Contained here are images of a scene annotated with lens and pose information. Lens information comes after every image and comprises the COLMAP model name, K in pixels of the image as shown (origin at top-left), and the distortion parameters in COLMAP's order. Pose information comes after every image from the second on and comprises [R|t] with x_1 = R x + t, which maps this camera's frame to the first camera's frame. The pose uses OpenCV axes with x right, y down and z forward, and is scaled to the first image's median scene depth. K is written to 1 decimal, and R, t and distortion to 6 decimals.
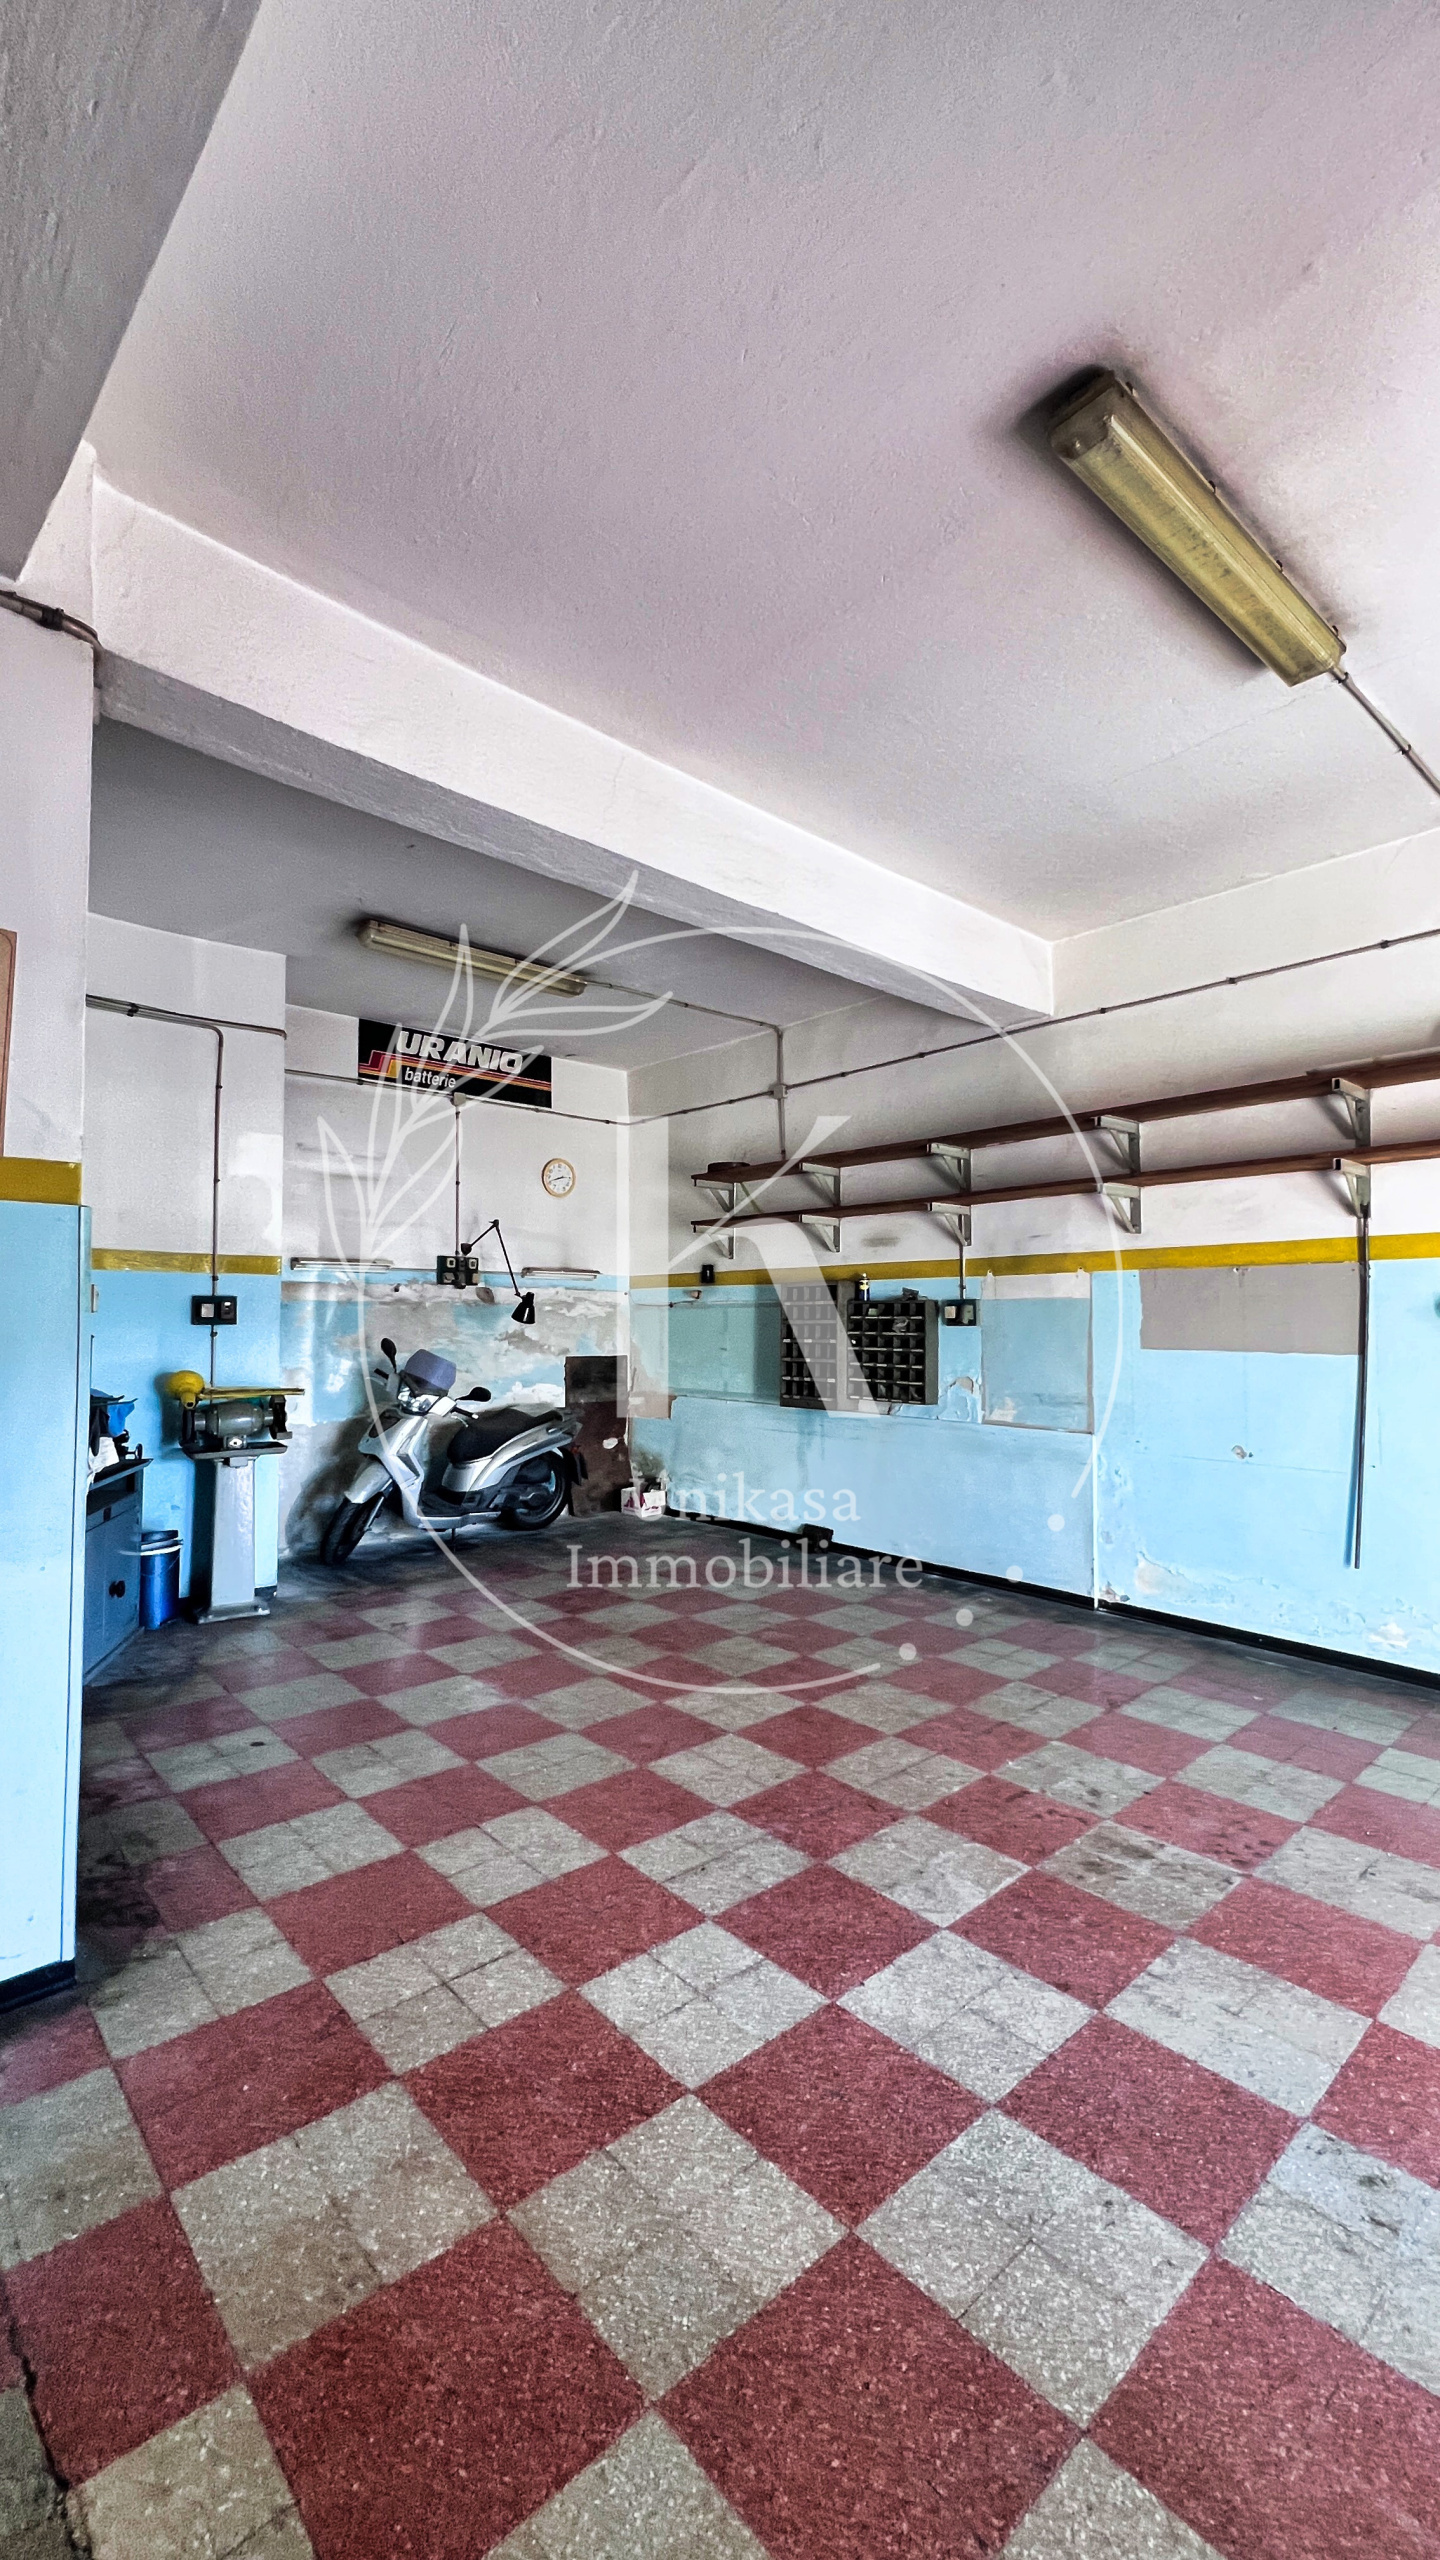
lens RADIAL K [[1025.0, 0, 720.0], [0, 1025.0, 1280.0], [0, 0, 1]] dist [-0.003523, 0.000648]
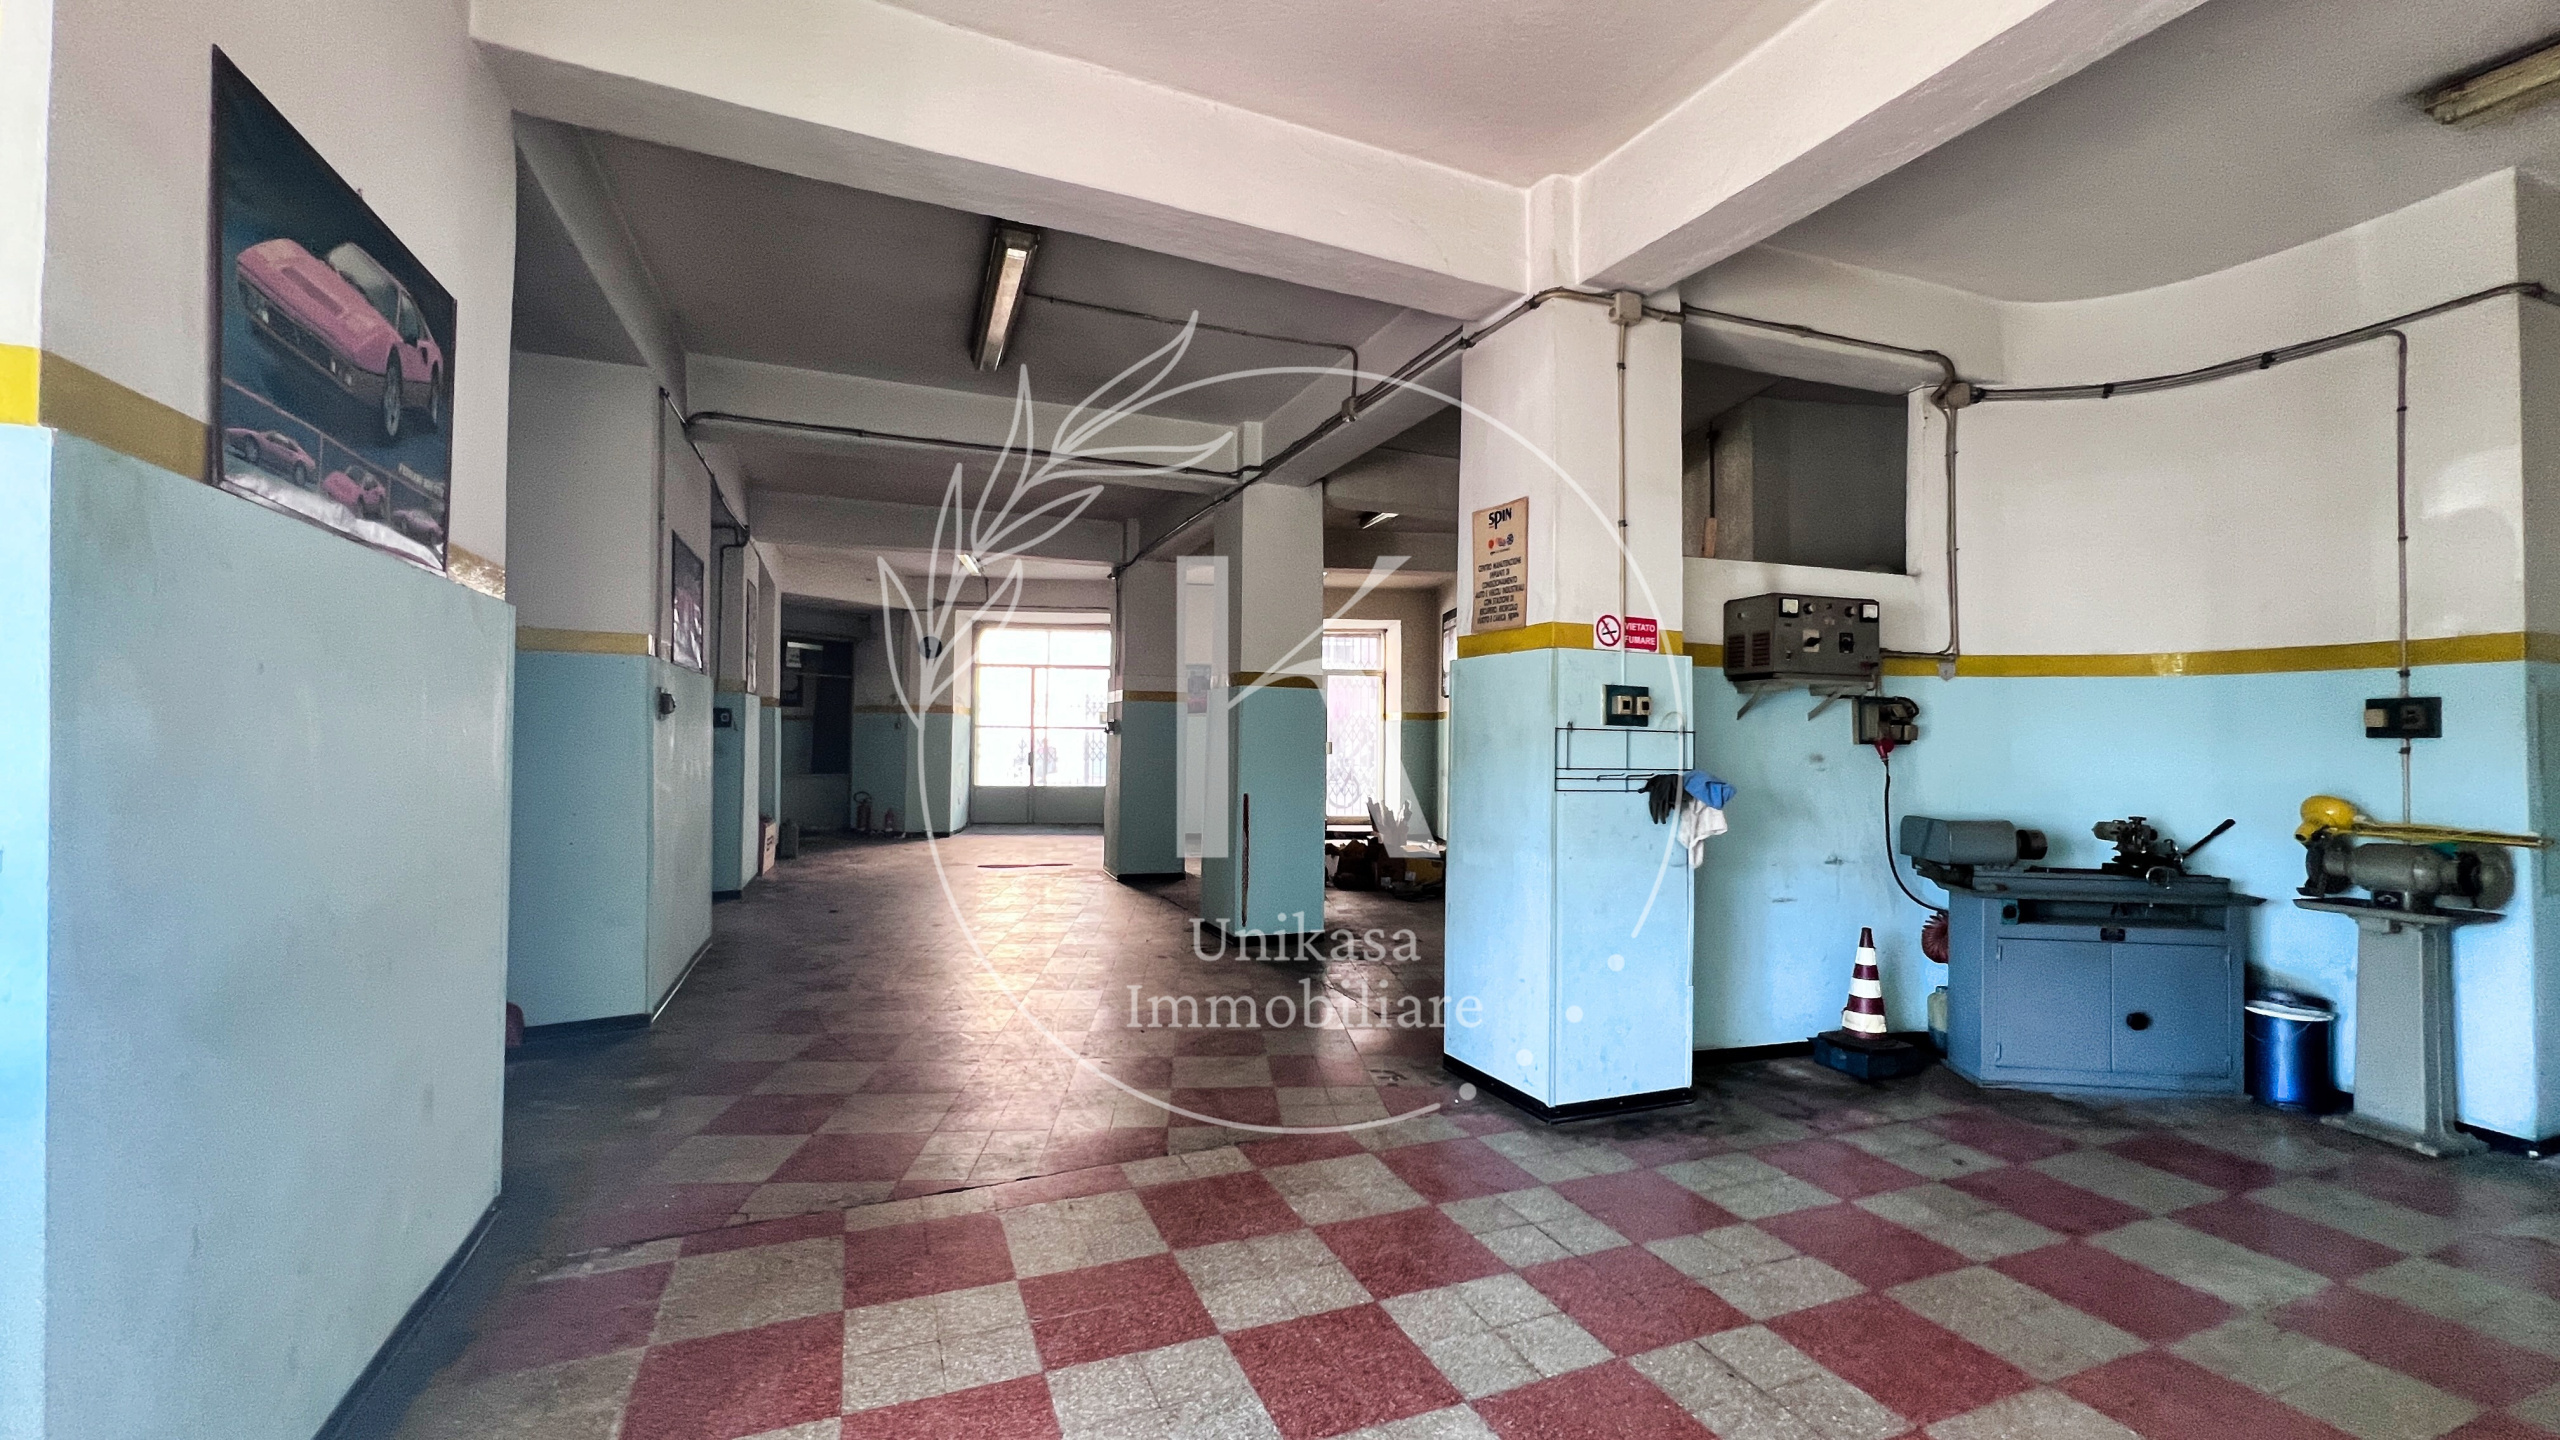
lens RADIAL K [[1025.0, 0, 1276.8], [0, 1025.0, 725.2], [0, 0, 1]] dist [-0.003523, 0.000648]
pose [[-0.336622, -0.023774, -0.941340, 1.122713], [0.023419, 0.999161, -0.033609, 0.099915], [0.941349, -0.033359, -0.335783, 1.209838]]
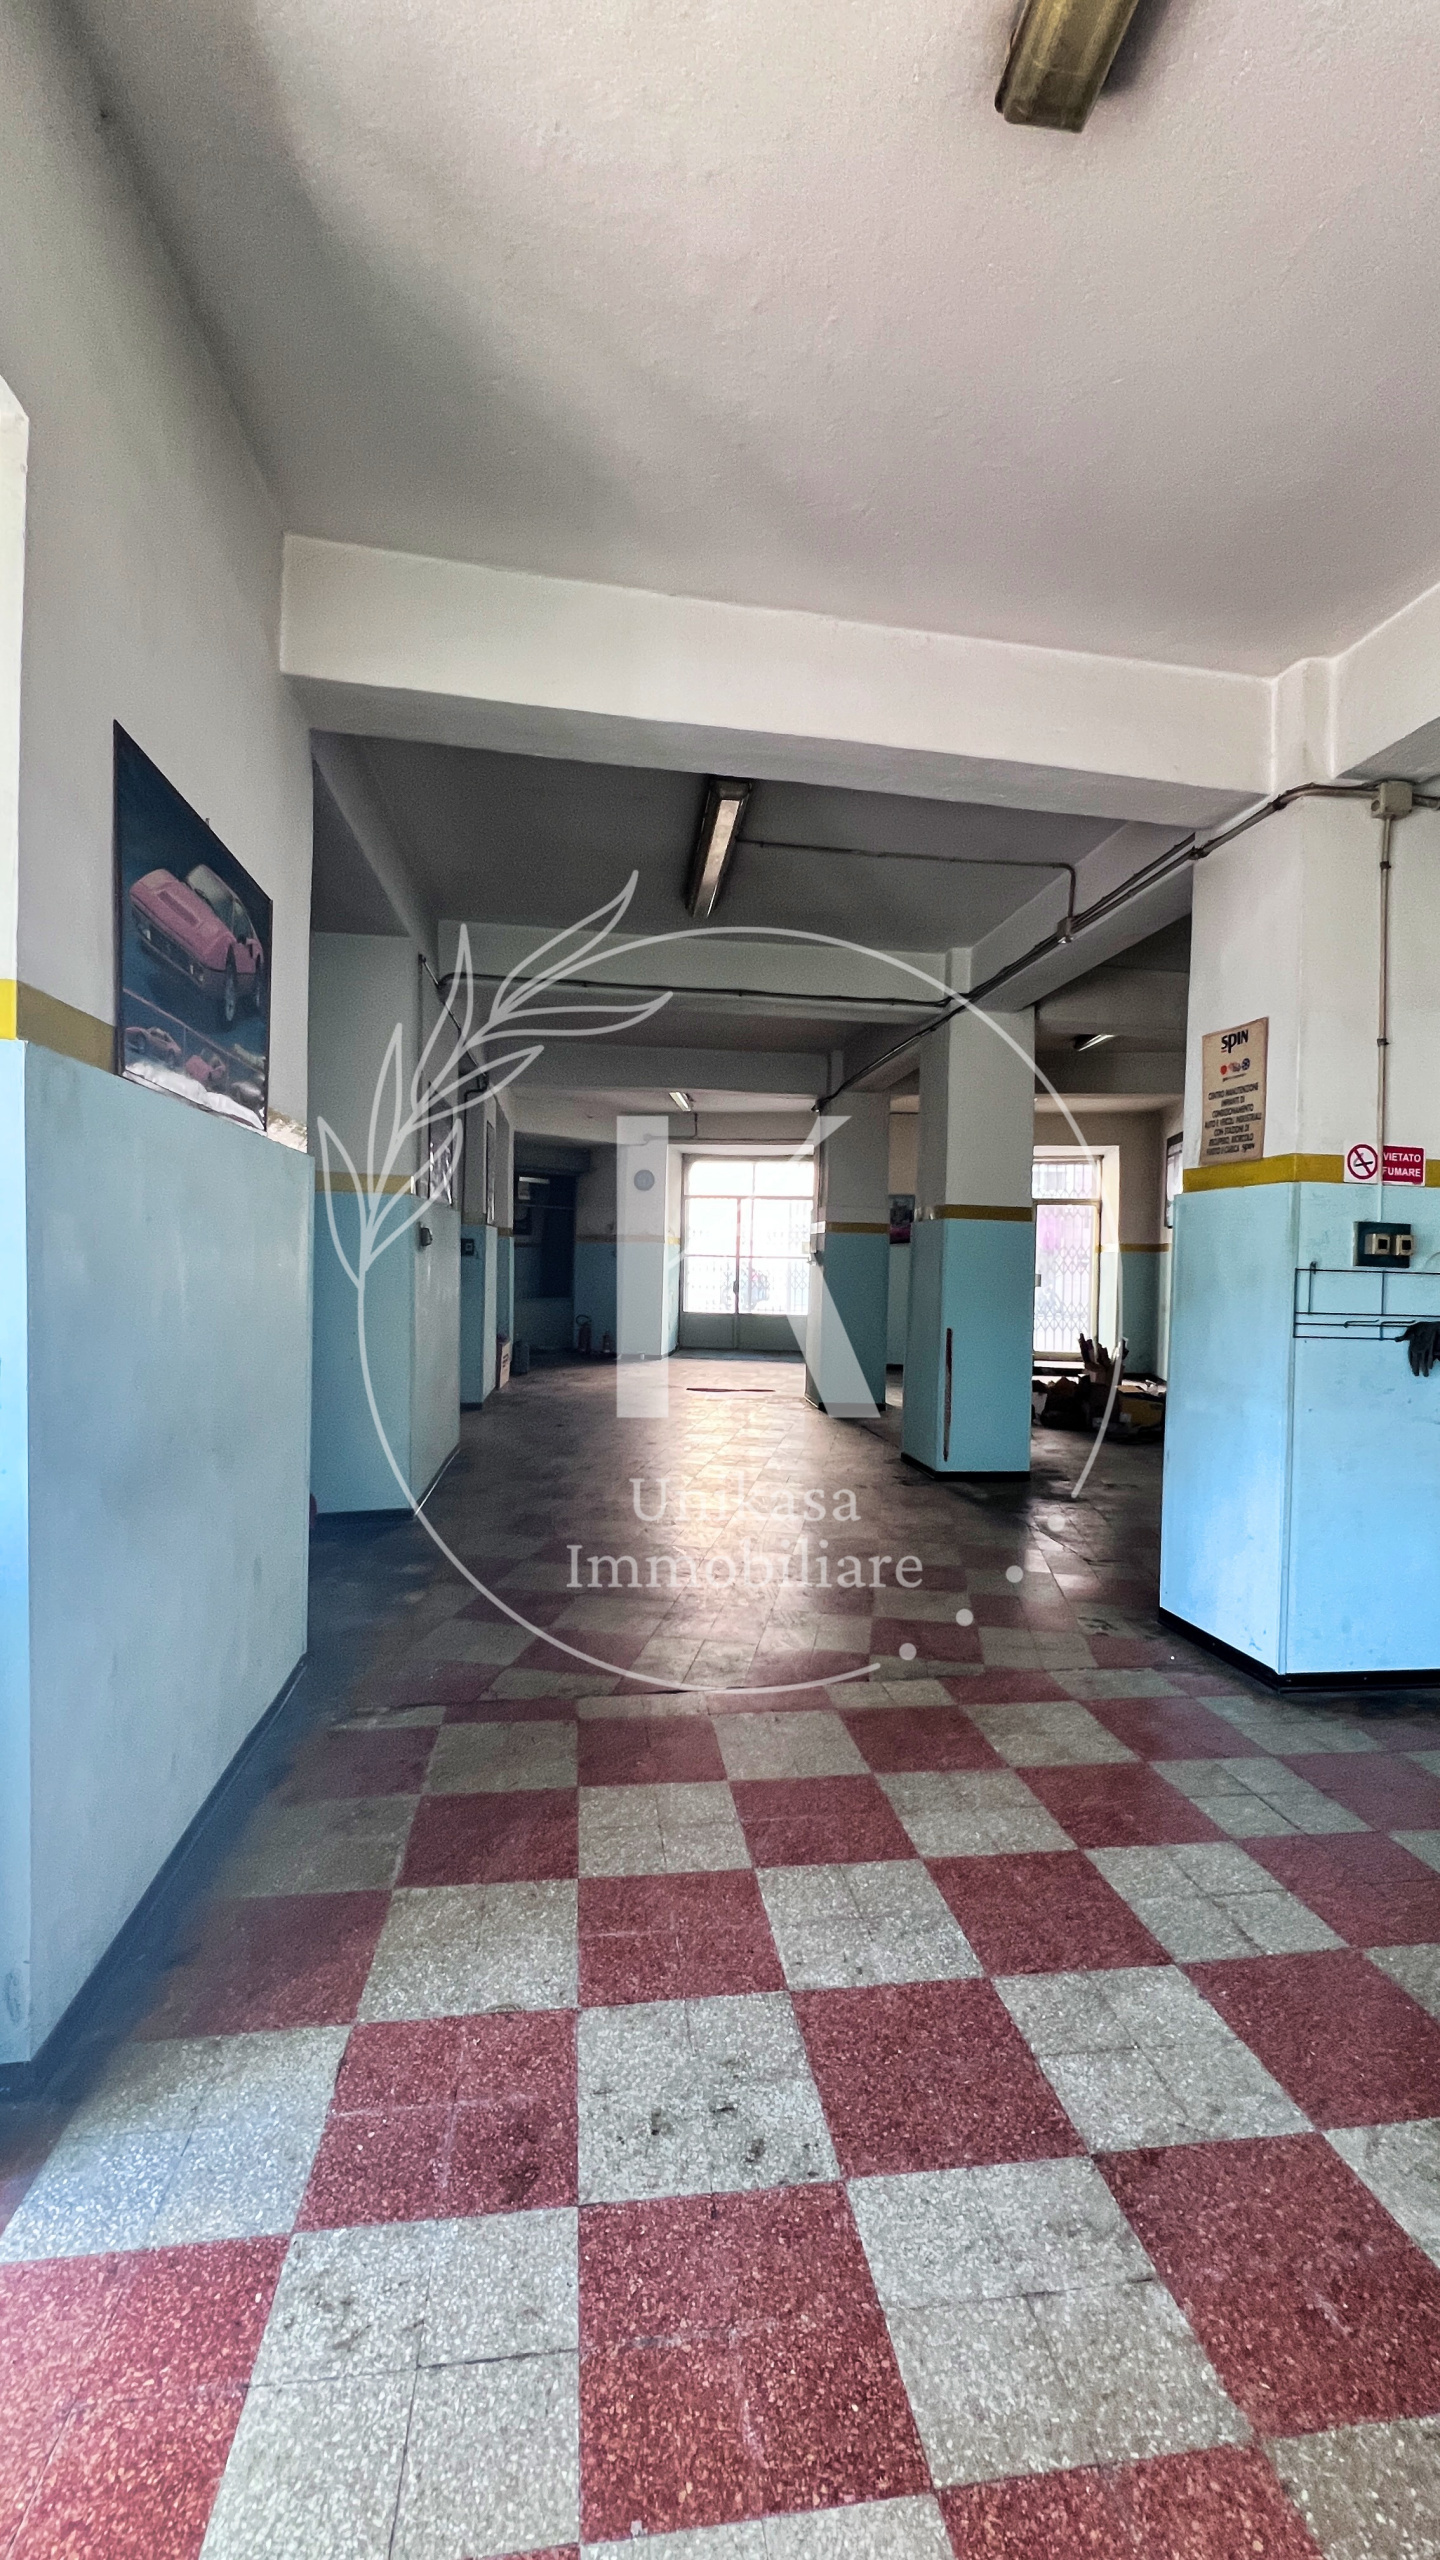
lens RADIAL K [[1025.0, 0, 720.0], [0, 1025.0, 1280.0], [0, 0, 1]] dist [-0.003523, 0.000648]
pose [[-0.558686, -0.004412, -0.829367, 1.159252], [0.008235, 0.999907, -0.010866, 0.085035], [0.829338, -0.012900, -0.558598, 1.219029]]
